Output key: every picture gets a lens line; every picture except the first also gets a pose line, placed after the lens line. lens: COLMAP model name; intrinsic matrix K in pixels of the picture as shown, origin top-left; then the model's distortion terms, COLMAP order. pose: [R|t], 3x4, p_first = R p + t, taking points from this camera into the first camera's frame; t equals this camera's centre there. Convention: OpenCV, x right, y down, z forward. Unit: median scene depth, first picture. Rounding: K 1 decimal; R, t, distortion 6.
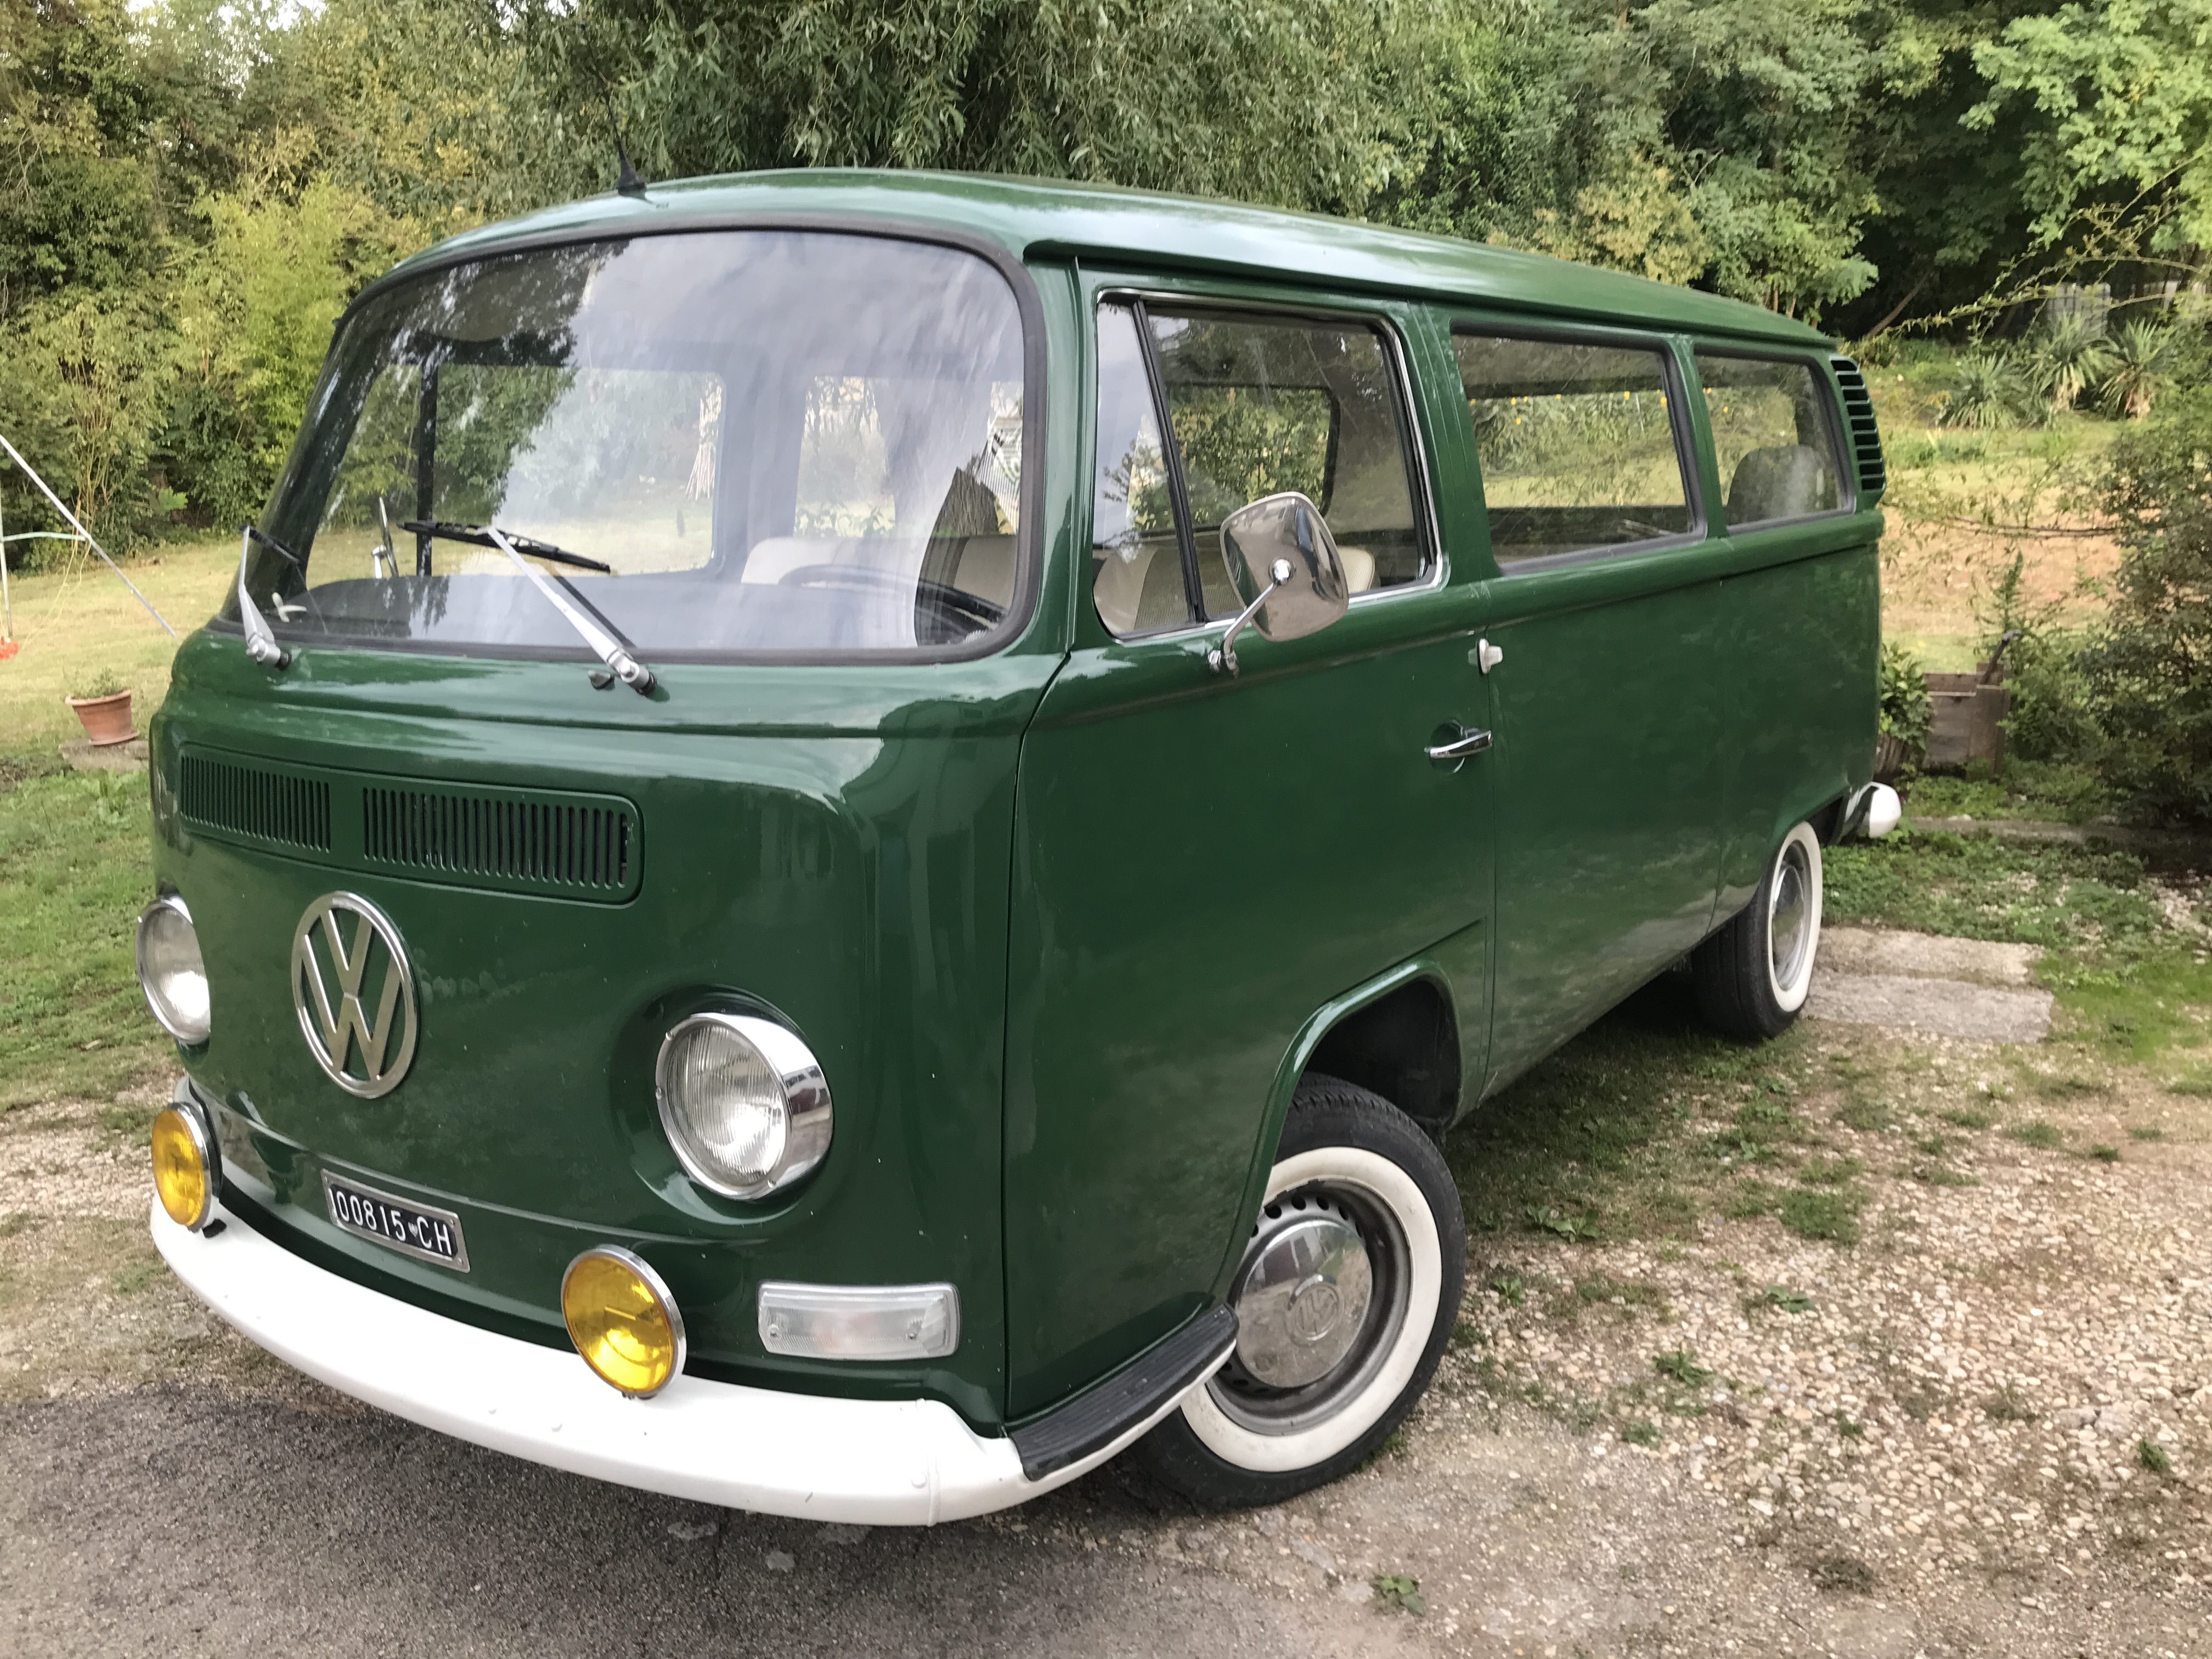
lens RADIAL K [[1819.3, 0, 1106.0], [0, 1819.3, 829.5], [0, 0, 1]] dist [0.013415, 0.015196]
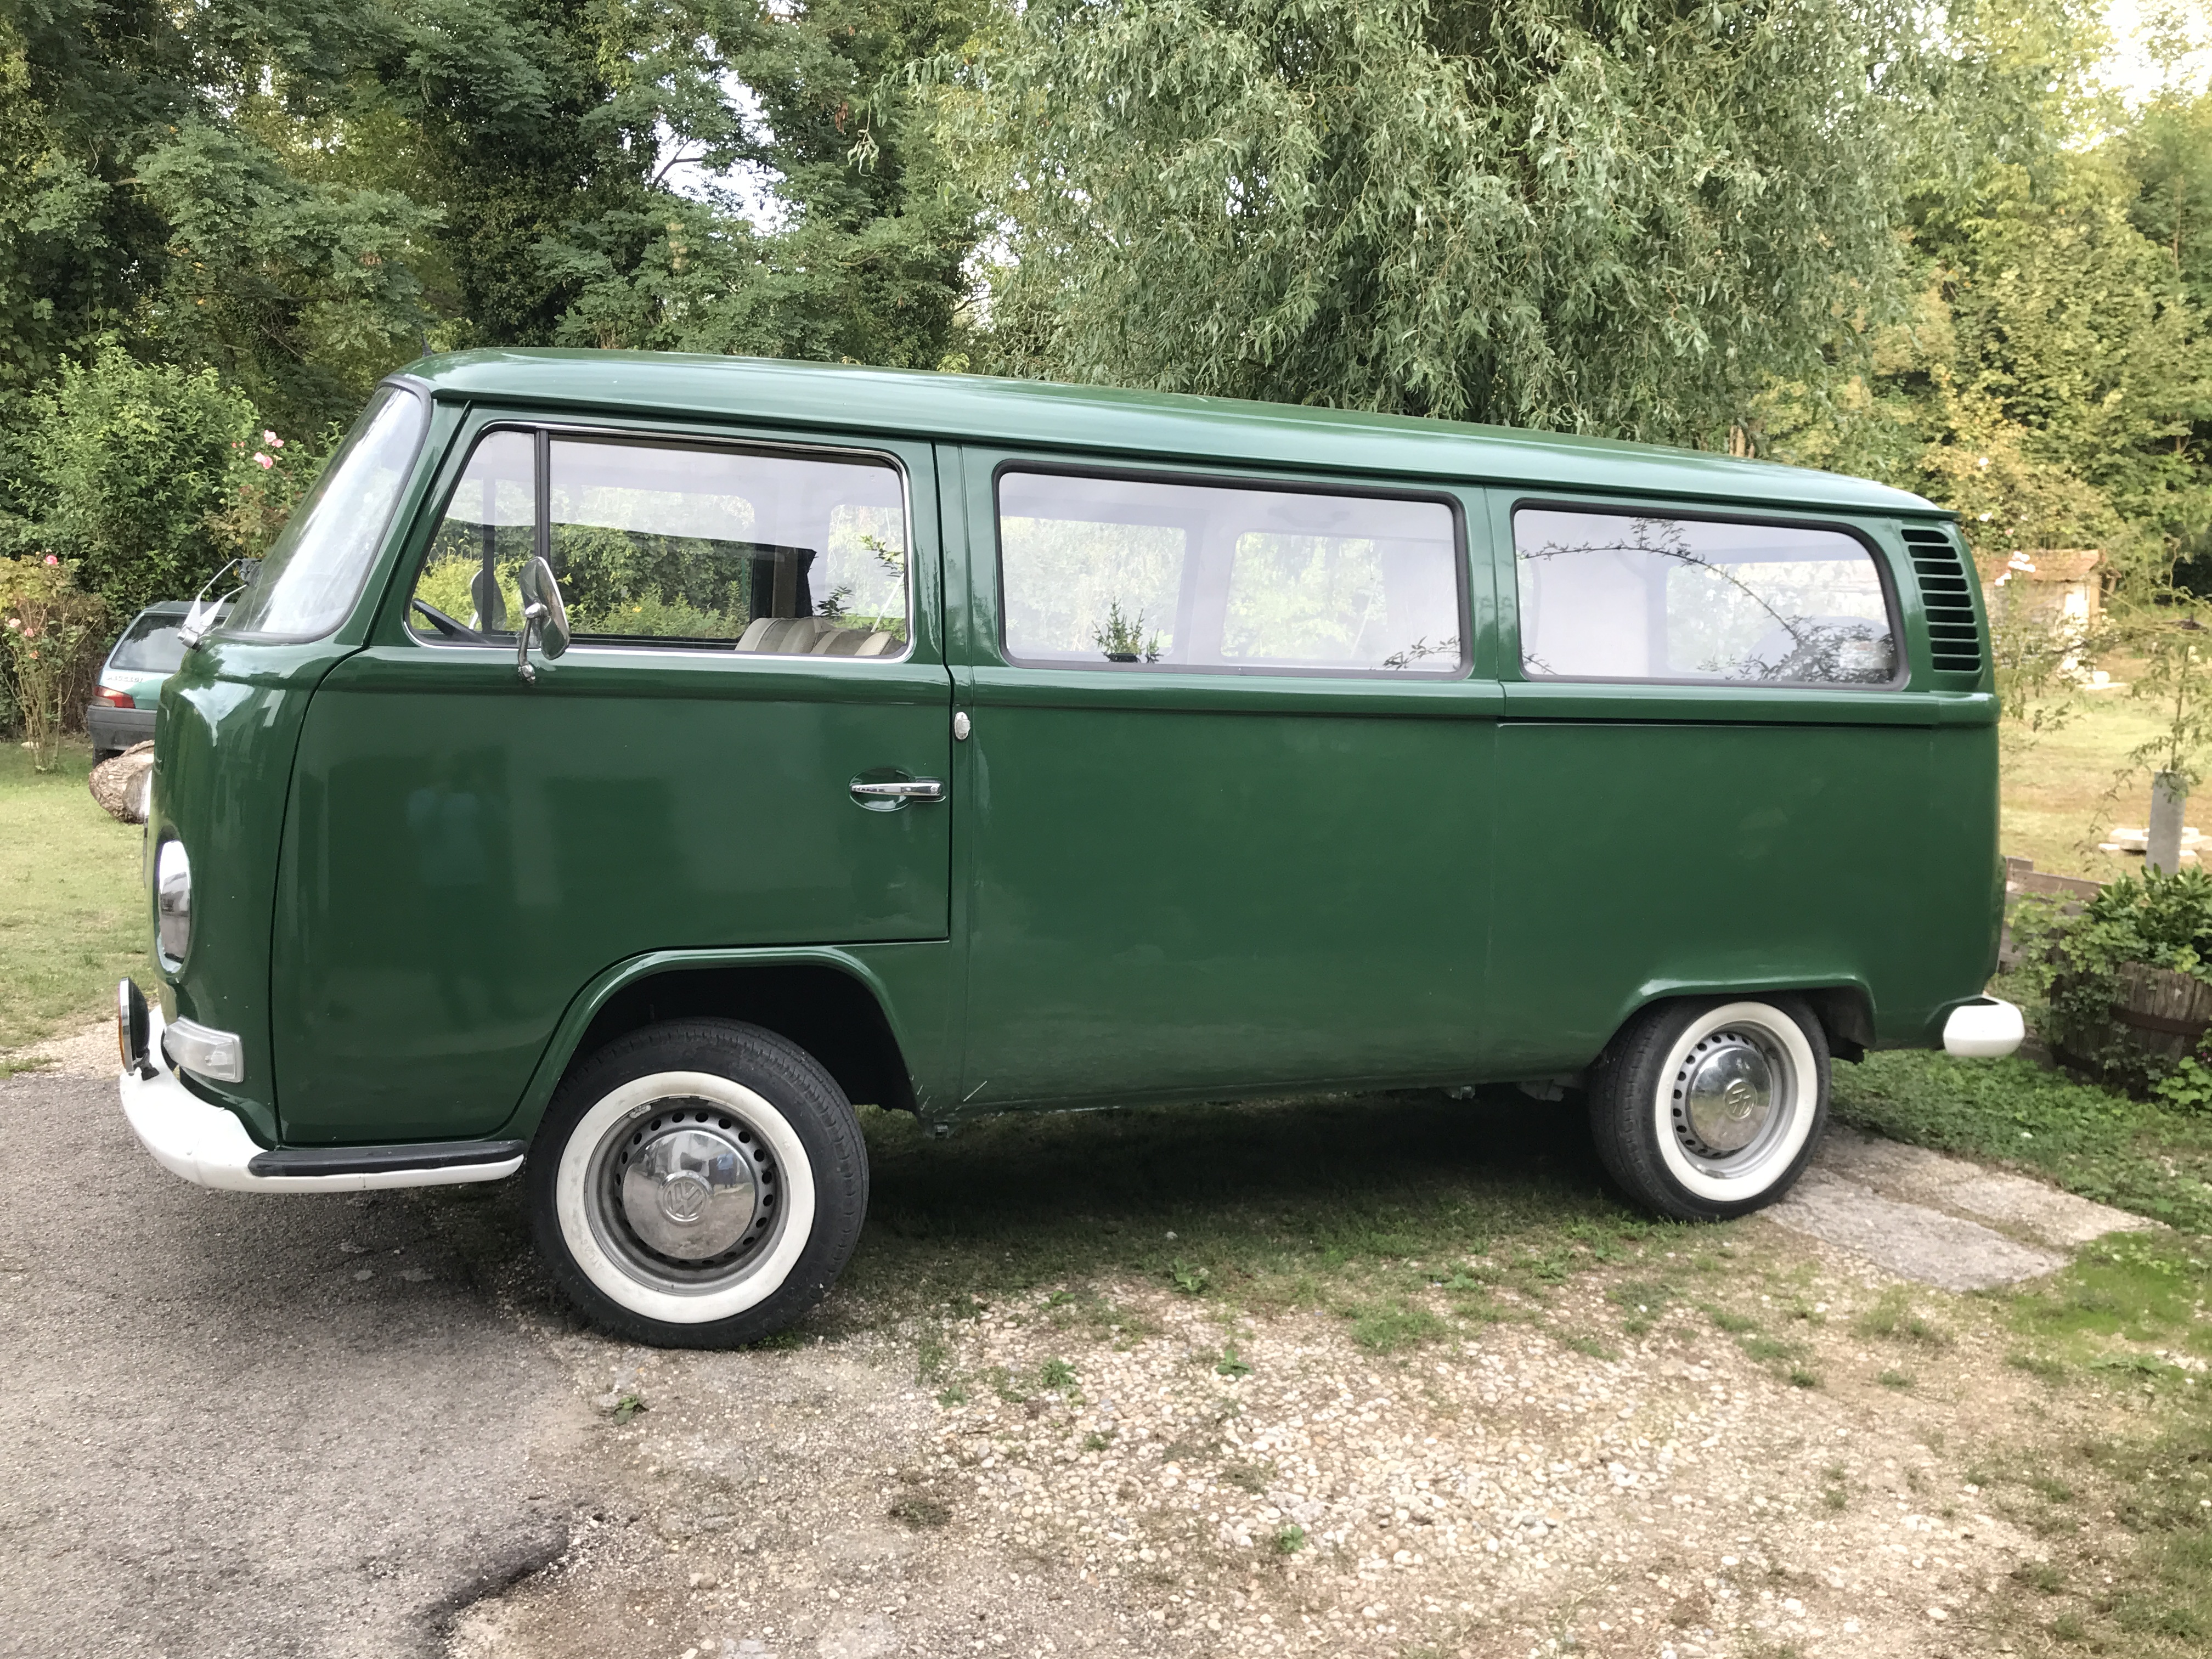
lens RADIAL K [[1819.3, 0, 1106.0], [0, 1819.3, 829.5], [0, 0, 1]] dist [0.013415, 0.015196]
pose [[0.837594, 0.127690, -0.531161, 0.956462], [-0.174040, 0.984009, -0.037892, 0.004752], [0.517828, 0.124182, 0.846423, 0.029156]]
